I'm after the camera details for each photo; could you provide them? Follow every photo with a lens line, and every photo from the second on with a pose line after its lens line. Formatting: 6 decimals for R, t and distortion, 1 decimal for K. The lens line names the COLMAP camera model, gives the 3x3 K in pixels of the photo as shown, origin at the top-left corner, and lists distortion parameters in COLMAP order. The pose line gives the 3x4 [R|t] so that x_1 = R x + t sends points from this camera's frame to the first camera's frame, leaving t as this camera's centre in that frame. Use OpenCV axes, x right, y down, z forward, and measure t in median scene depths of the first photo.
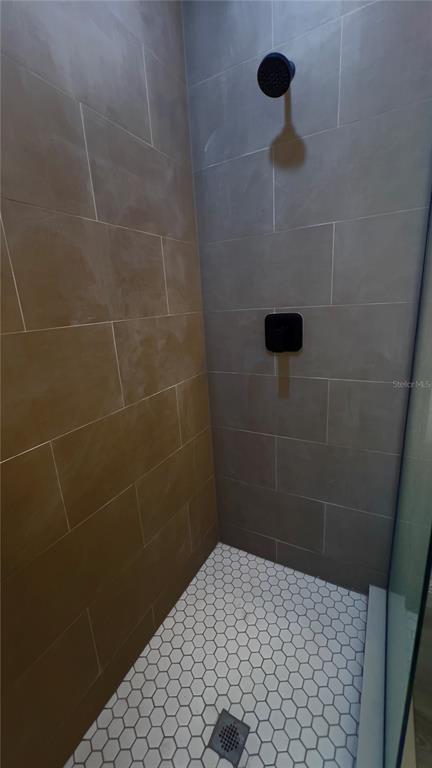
lens RADIAL K [[307.6, 0, 215.3], [0, 307.6, 384.3], [0, 0, 1]] dist [-0.002971, -0.000786]
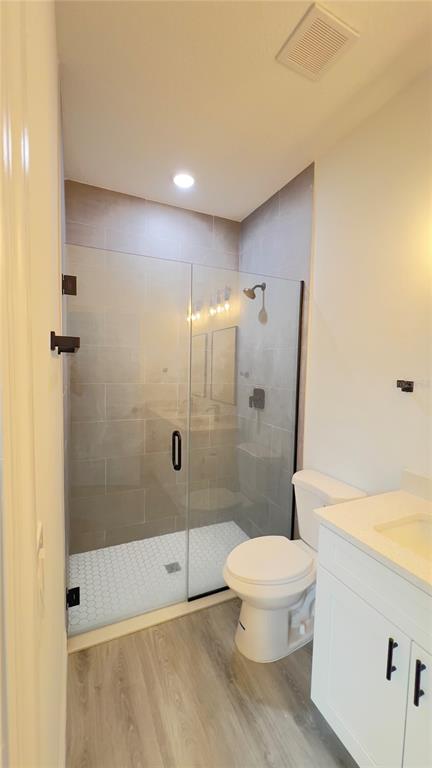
lens RADIAL K [[307.6, 0, 214.7], [0, 307.6, 379.1], [0, 0, 1]] dist [-0.002971, -0.000786]
pose [[0.804572, 0.106916, -0.584151, 1.159070], [-0.219006, 0.967745, -0.124520, 0.017107], [0.551996, 0.228118, 0.802036, -0.761938]]
